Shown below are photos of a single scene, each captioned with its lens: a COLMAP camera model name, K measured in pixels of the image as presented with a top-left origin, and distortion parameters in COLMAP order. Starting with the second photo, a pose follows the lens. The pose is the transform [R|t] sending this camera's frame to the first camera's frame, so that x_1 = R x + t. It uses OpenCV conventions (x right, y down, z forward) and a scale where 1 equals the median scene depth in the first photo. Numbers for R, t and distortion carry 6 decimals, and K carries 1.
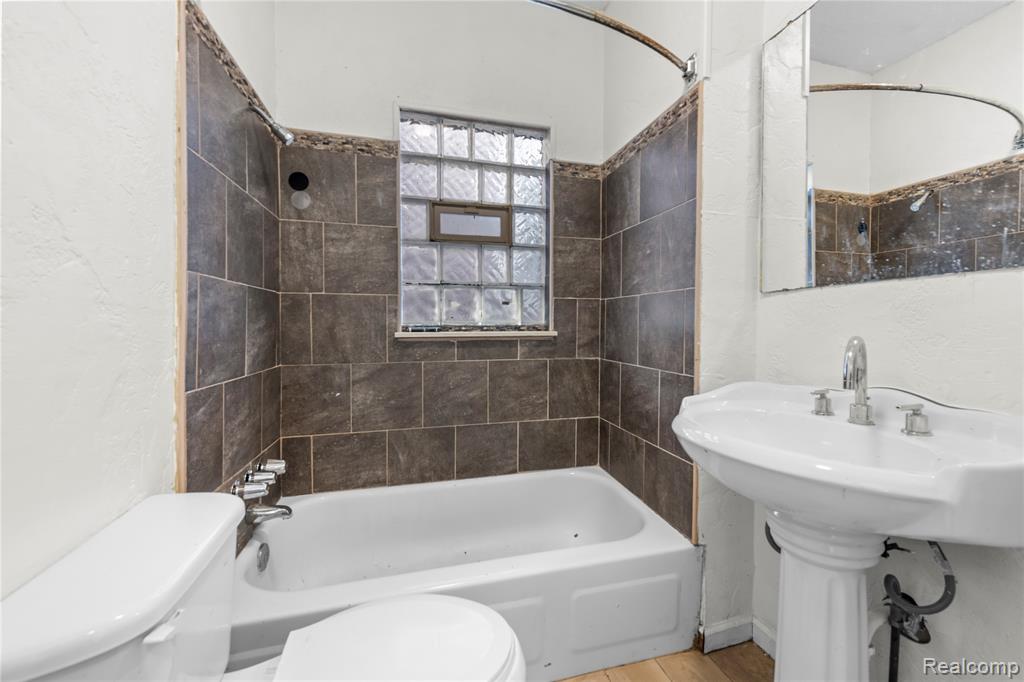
lens RADIAL K [[405.9, 0, 518.4], [0, 405.9, 336.1], [0, 0, 1]] dist [0.009863, -0.000605]
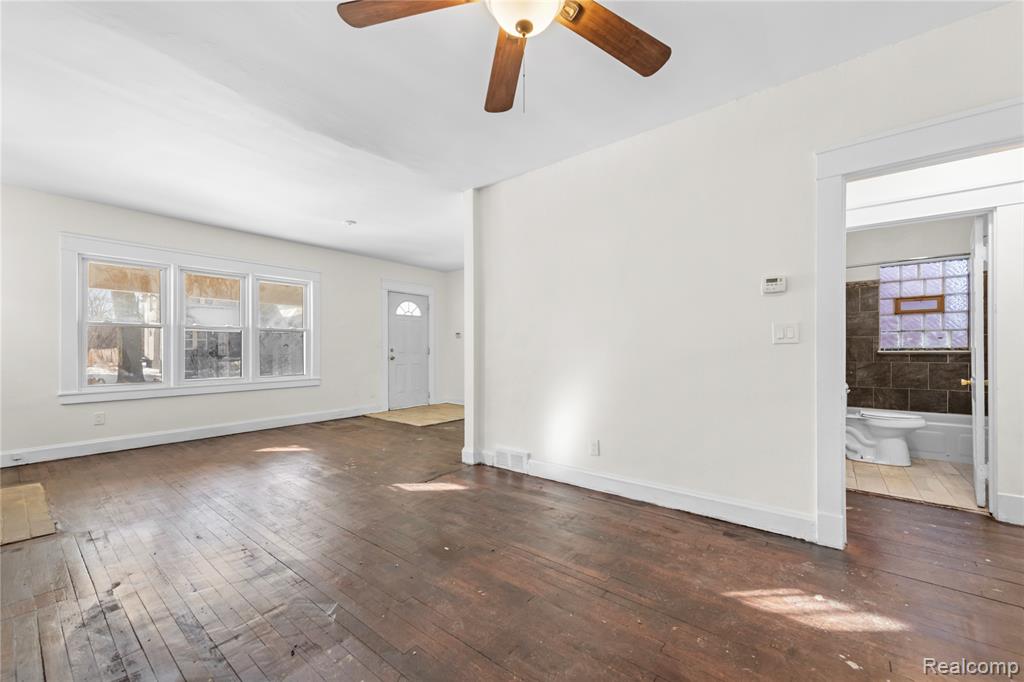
lens RADIAL K [[405.9, 0, 518.7], [0, 405.9, 347.5], [0, 0, 1]] dist [0.009863, -0.000605]
pose [[0.595057, -0.001439, -0.803683, 0.419698], [-0.010282, 0.999903, -0.009403, 0.018080], [0.803618, 0.013859, 0.594984, -2.312864]]
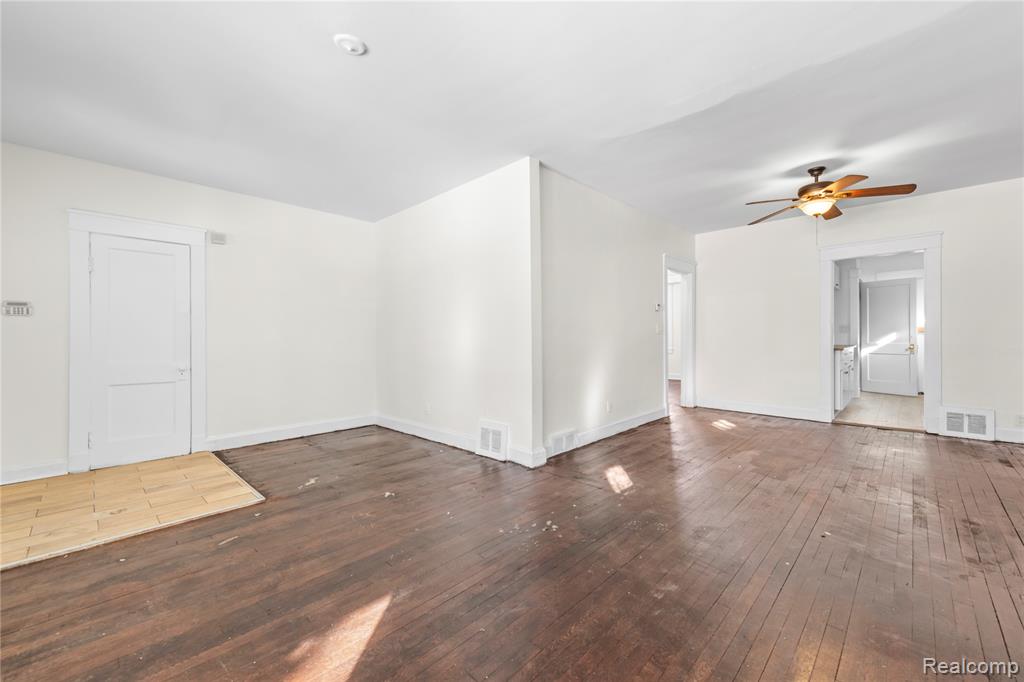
lens RADIAL K [[405.9, 0, 510.2], [0, 405.9, 336.5], [0, 0, 1]] dist [0.009863, -0.000605]
pose [[0.859119, -0.004118, 0.511759, -5.965733], [0.013830, 0.999789, -0.015172, 0.057407], [-0.511588, 0.020113, 0.858995, -3.409001]]
